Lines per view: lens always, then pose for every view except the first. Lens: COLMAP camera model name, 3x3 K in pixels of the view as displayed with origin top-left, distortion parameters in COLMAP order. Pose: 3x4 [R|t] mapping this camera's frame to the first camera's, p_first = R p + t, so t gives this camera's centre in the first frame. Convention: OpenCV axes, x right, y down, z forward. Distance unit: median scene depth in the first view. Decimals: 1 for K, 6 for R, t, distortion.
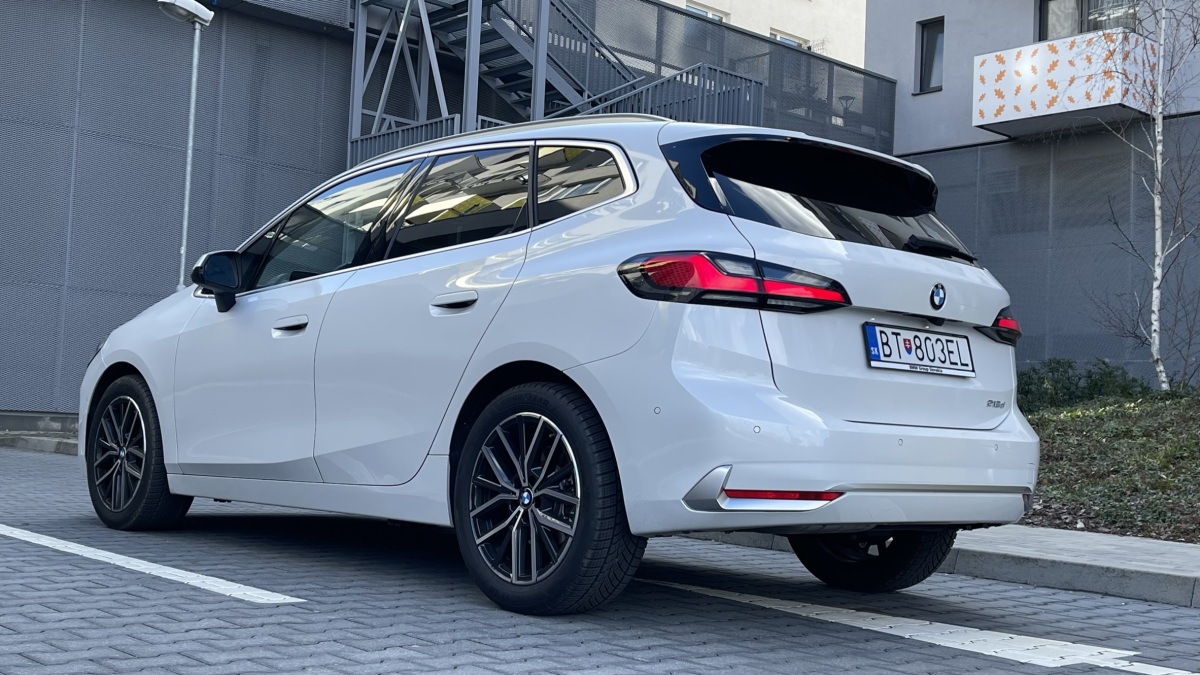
lens RADIAL K [[1399.7, 0, 600.0], [0, 1399.7, 337.5], [0, 0, 1]] dist [0.027456, -0.020936]
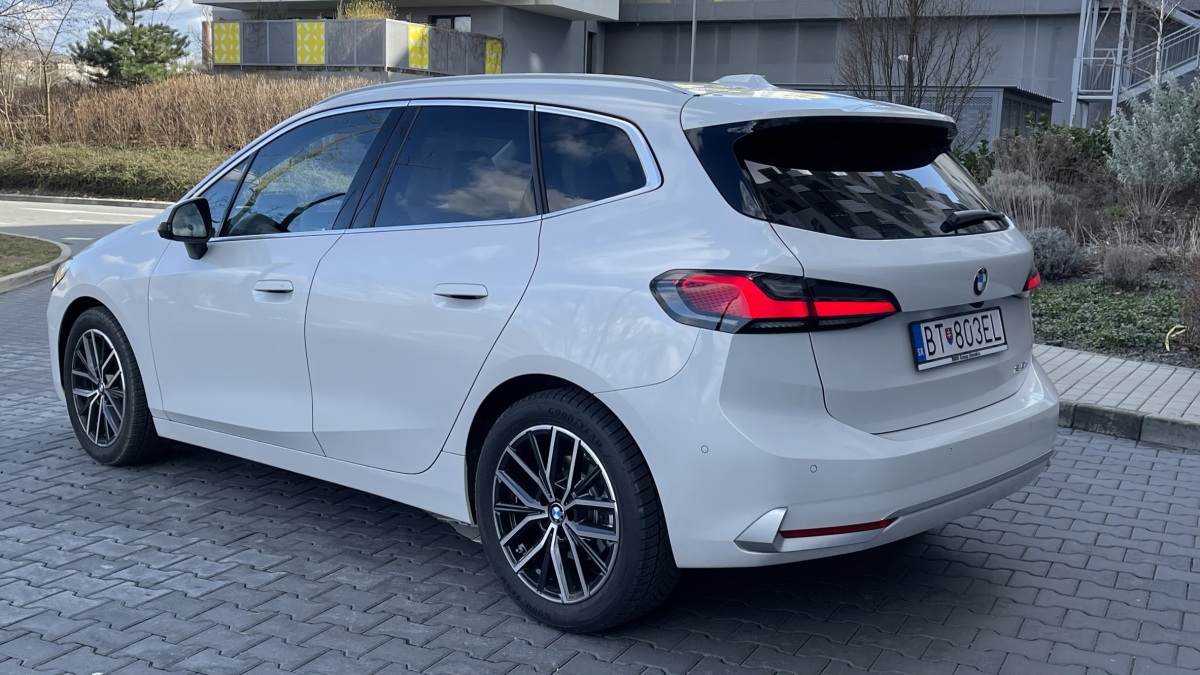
lens RADIAL K [[1248.9, 0, 600.0], [0, 1248.9, 337.5], [0, 0, 1]] dist [0.001340, 0.004217]
pose [[0.996385, -0.051883, 0.067272, -0.072483], [0.036379, 0.976149, 0.214032, -0.180105], [-0.076773, -0.210811, 0.974507, 0.189146]]
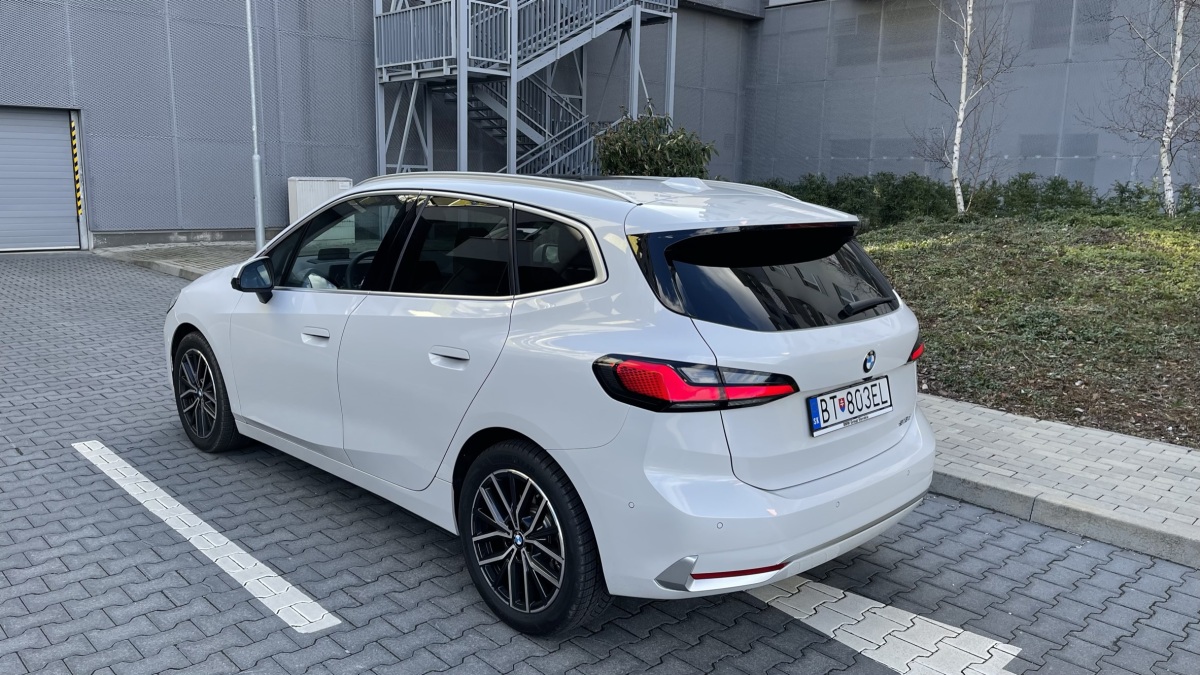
lens RADIAL K [[904.2, 0, 590.2], [0, 904.2, 336.7], [0, 0, 1]] dist [-0.001038, 0.053405]
pose [[0.999256, -0.029115, 0.025302, -0.006213], [0.021872, 0.967980, 0.250072, -0.236962], [-0.031772, -0.249333, 0.967897, 0.290410]]
